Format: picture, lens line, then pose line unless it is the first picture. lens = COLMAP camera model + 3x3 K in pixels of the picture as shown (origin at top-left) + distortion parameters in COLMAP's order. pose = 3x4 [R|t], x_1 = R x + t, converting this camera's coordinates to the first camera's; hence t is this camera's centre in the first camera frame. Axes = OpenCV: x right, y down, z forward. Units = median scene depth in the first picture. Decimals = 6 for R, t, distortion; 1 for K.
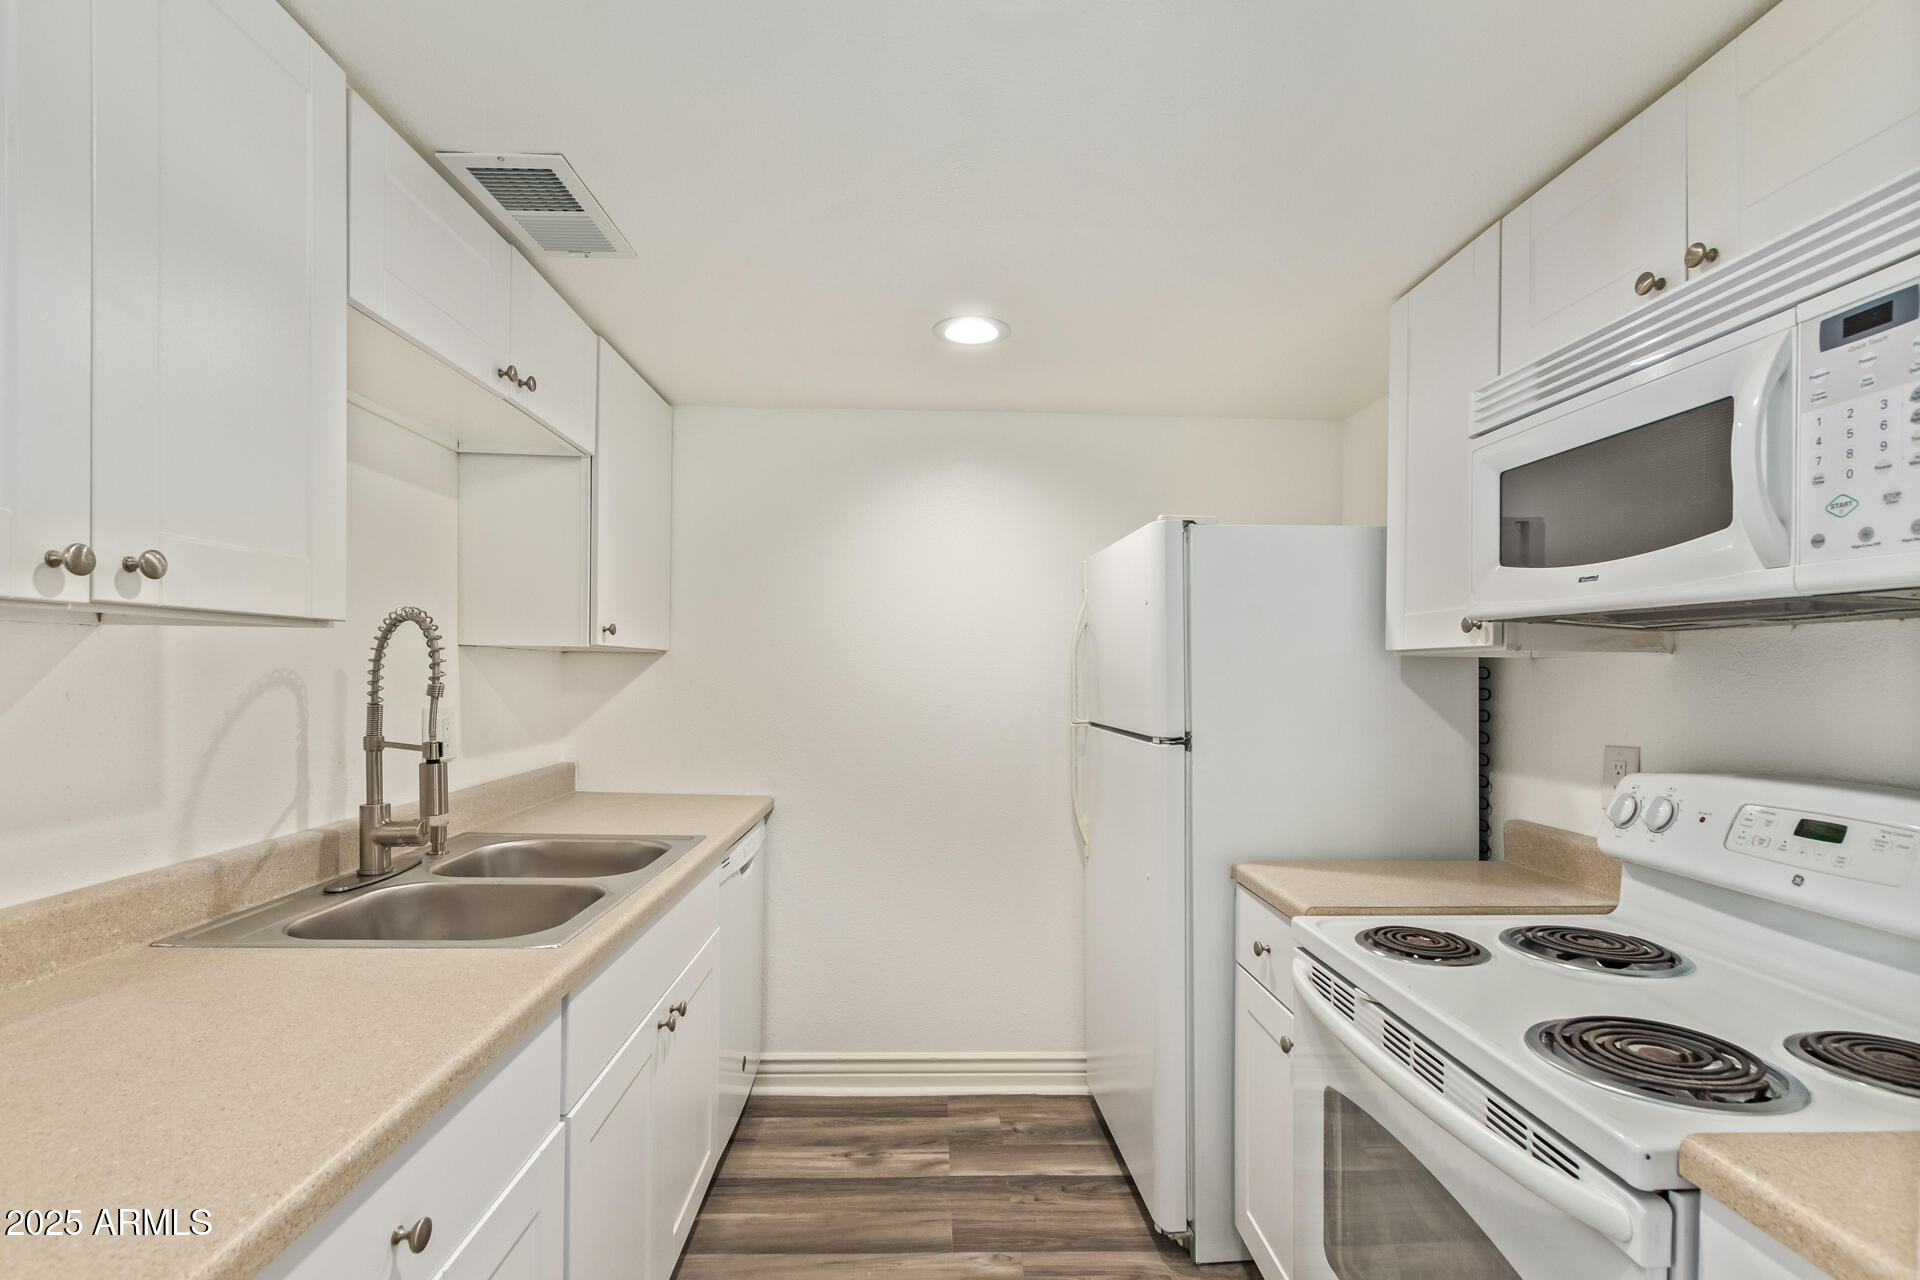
lens RADIAL K [[890.7, 0, 962.7], [0, 890.7, 671.8], [0, 0, 1]] dist [0.009593, -0.011047]
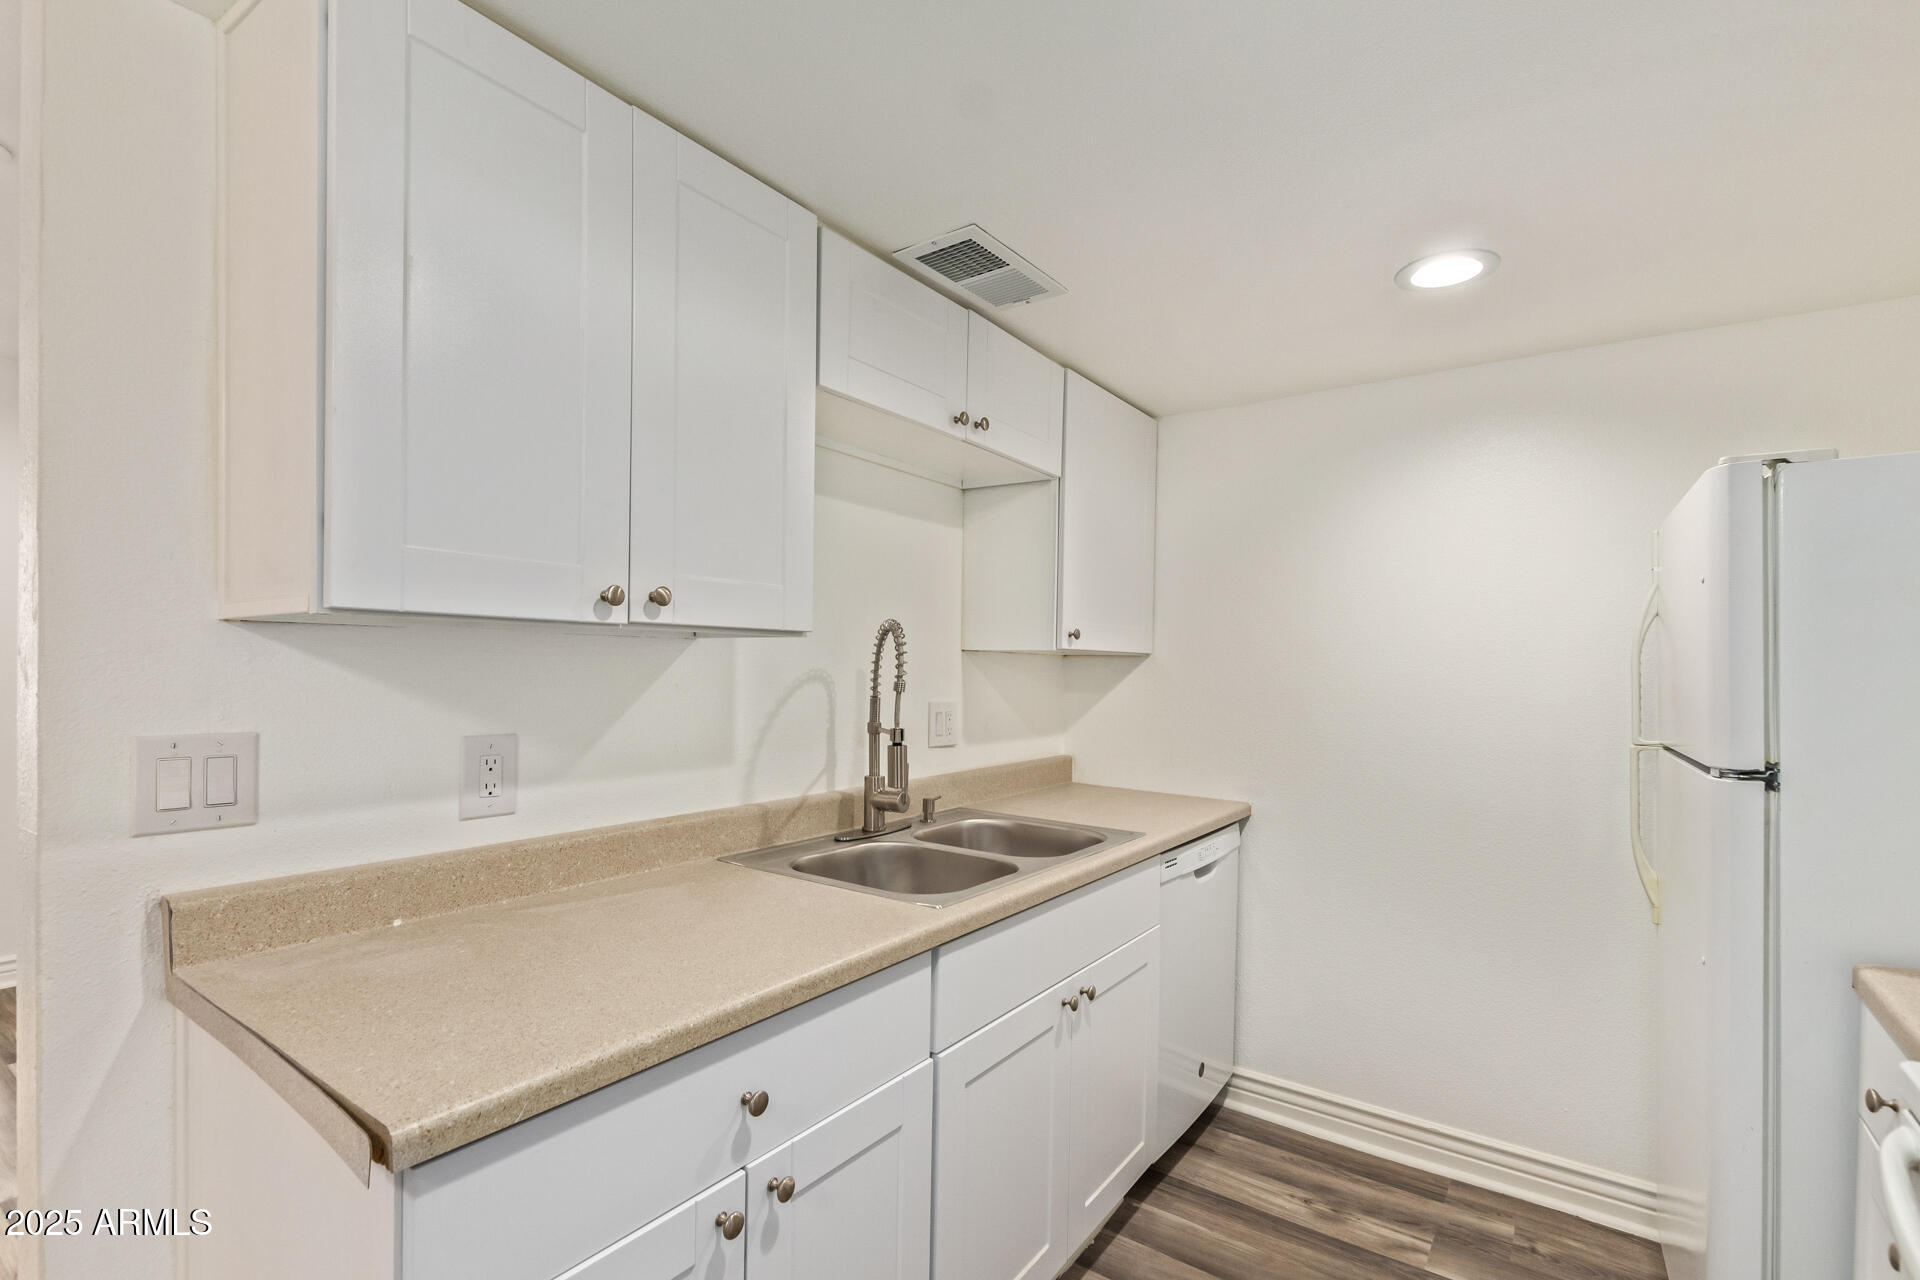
lens RADIAL K [[881.5, 0, 952.3], [0, 881.5, 666.8], [0, 0, 1]] dist [-0.001211, -0.000746]
pose [[0.786748, 0.000105, -0.617274, 0.199703], [-0.006816, 0.999940, -0.008518, 0.003022], [0.617236, 0.010909, 0.786702, 0.079170]]
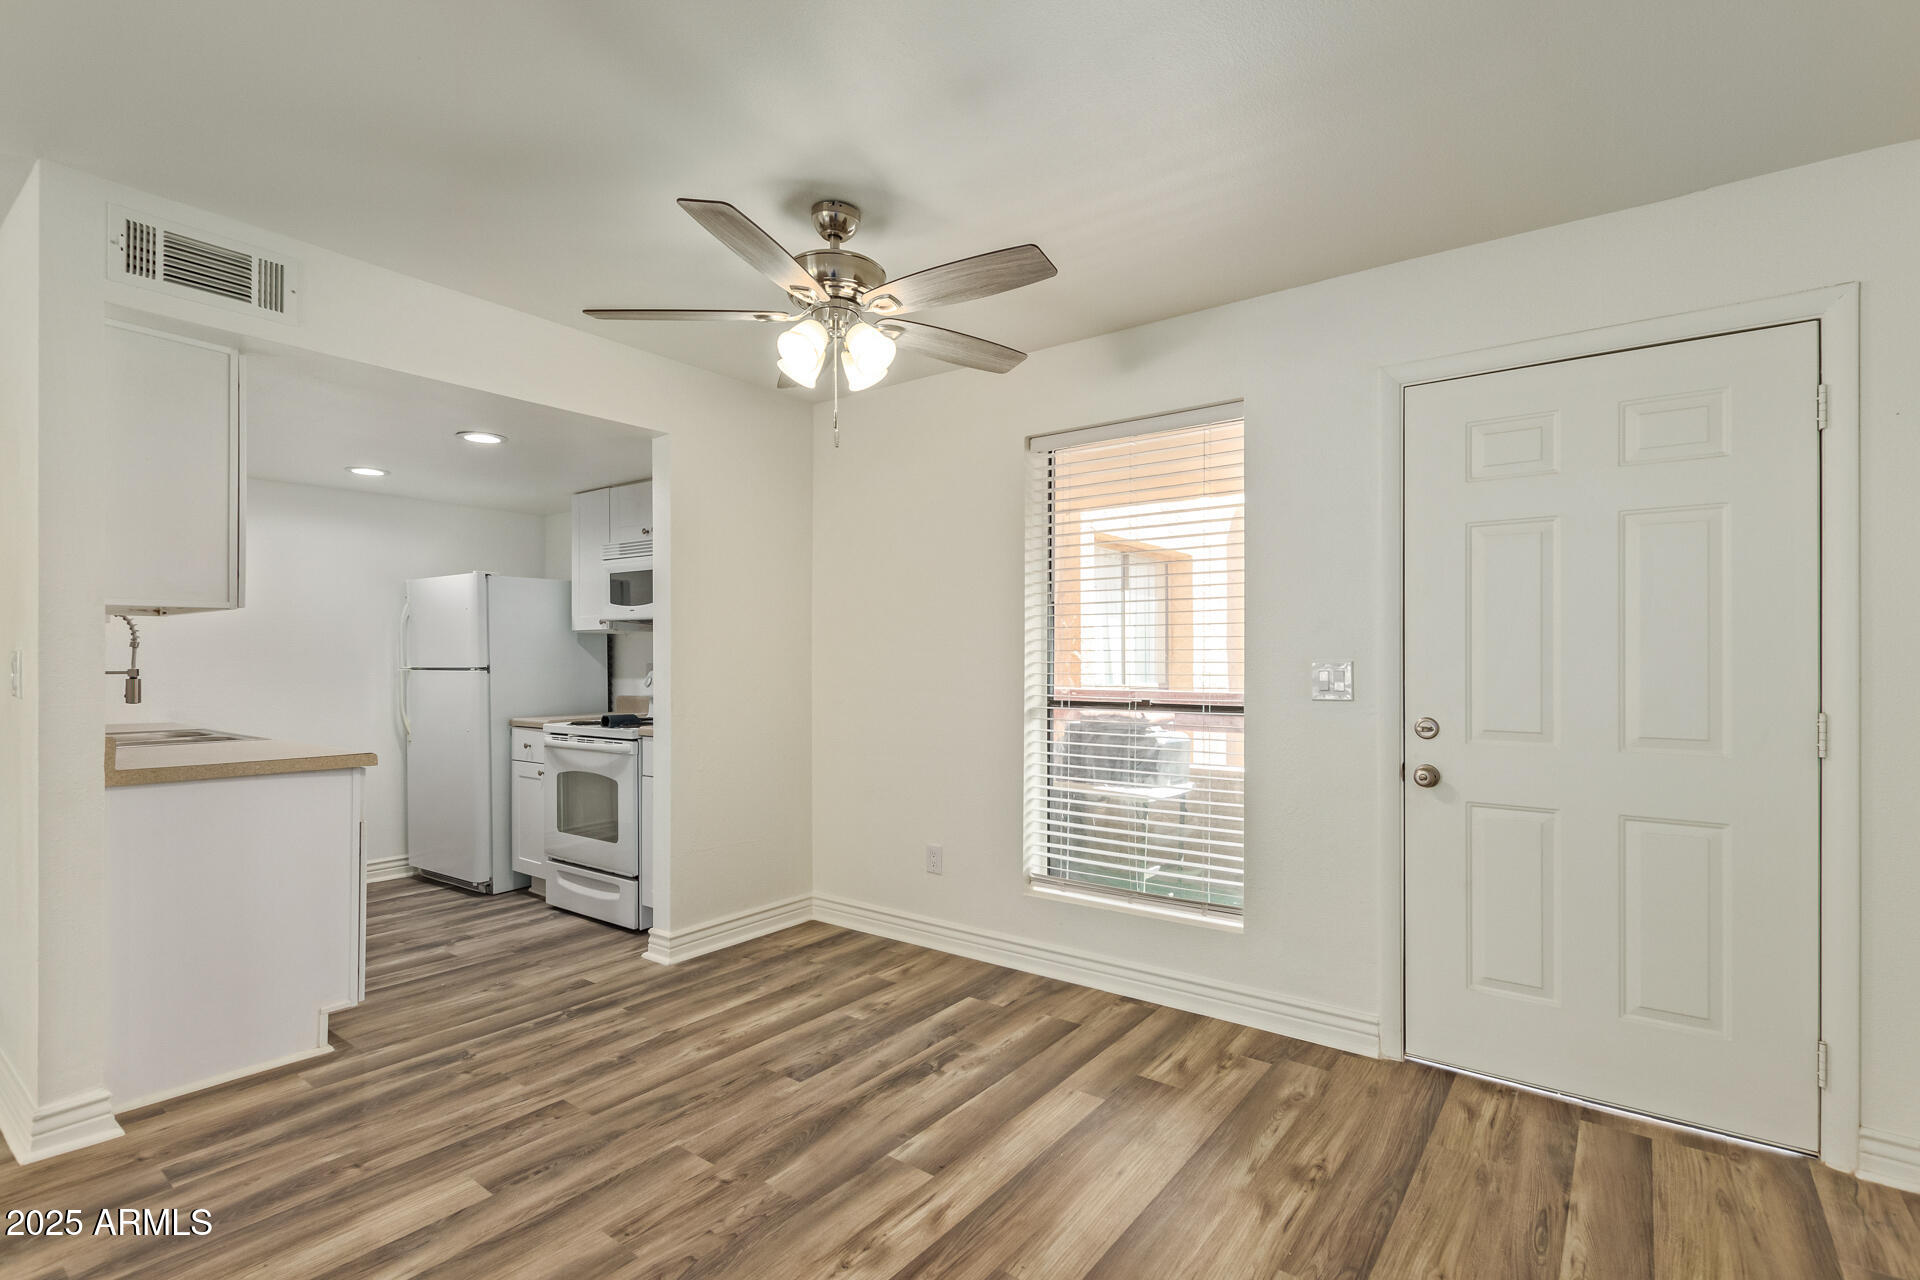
lens RADIAL K [[887.4, 0, 972.4], [0, 887.4, 655.6], [0, 0, 1]] dist [0.003430, -0.001053]
pose [[0.626965, -0.008270, 0.779003, -0.868010], [0.010686, 0.999941, 0.002014, 0.060084], [-0.778974, 0.007062, 0.627016, -1.637680]]
